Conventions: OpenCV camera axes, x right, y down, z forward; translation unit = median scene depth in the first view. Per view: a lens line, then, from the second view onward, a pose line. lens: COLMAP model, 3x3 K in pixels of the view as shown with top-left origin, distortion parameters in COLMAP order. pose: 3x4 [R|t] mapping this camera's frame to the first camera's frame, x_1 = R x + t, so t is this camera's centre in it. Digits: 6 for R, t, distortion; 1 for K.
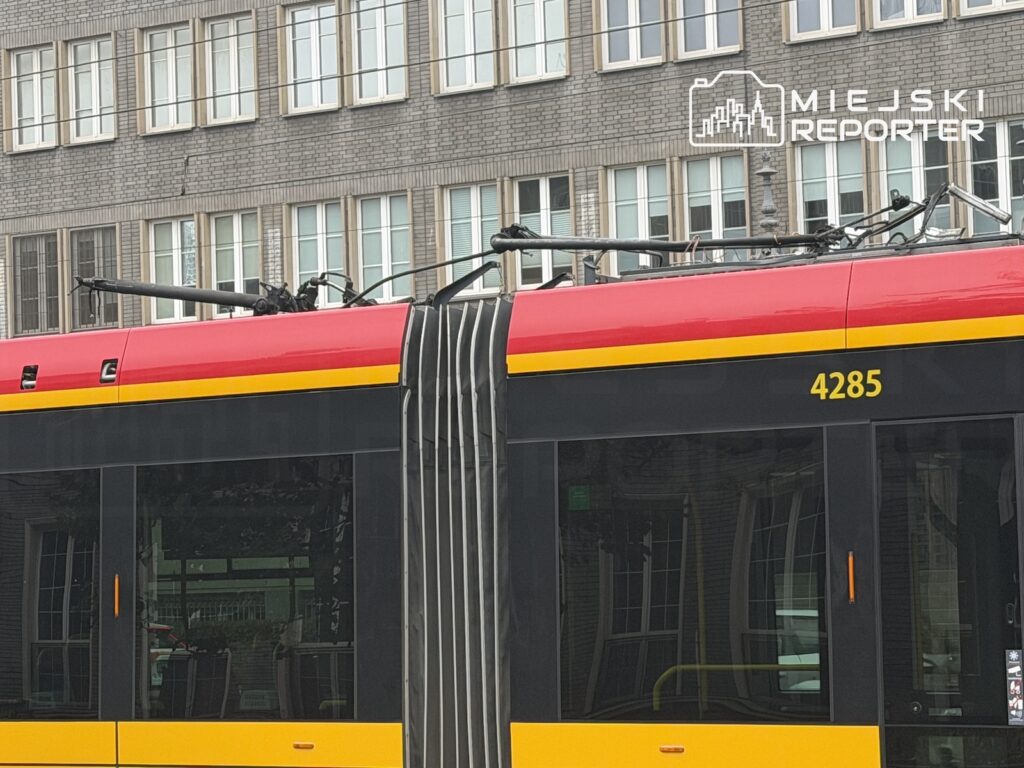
lens RADIAL K [[2796.4, 0, 512.0], [0, 2796.4, 384.0], [0, 0, 1]] dist [-0.015714, 0.149001]
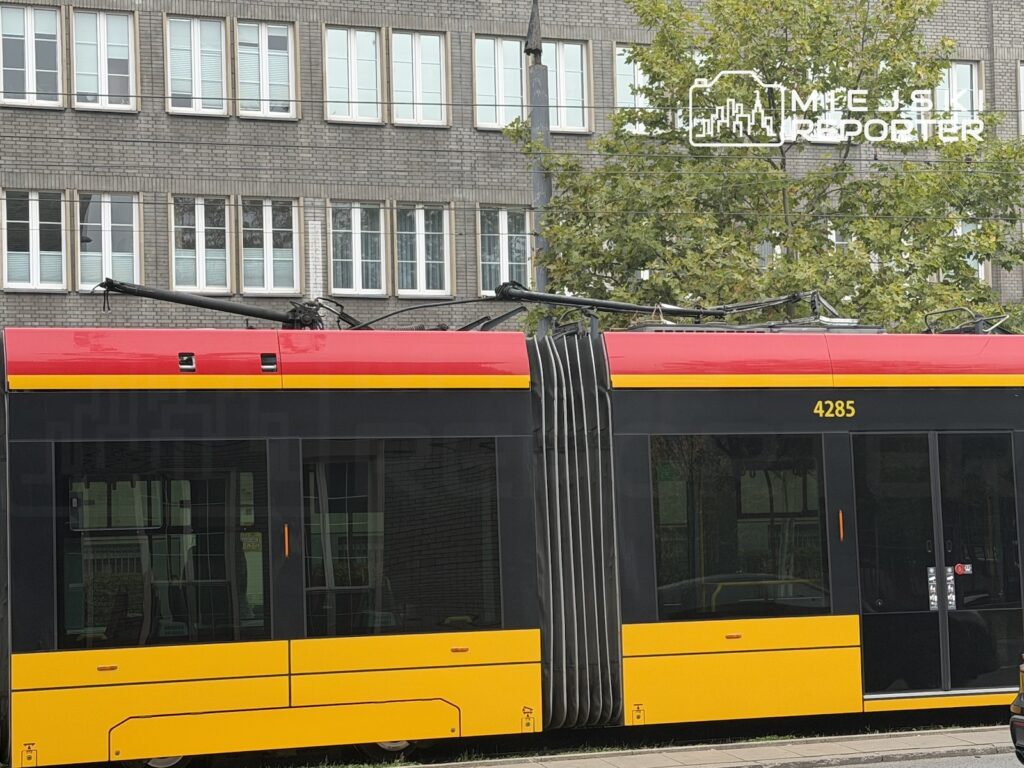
lens RADIAL K [[1704.3, 0, 512.0], [0, 1704.3, 384.0], [0, 0, 1]] dist [-0.013933, -0.054221]
pose [[0.656077, 0.074335, 0.751024, -0.792988], [-0.043355, 0.997206, -0.060827, 0.057423], [-0.753448, 0.007347, 0.657467, 0.501005]]
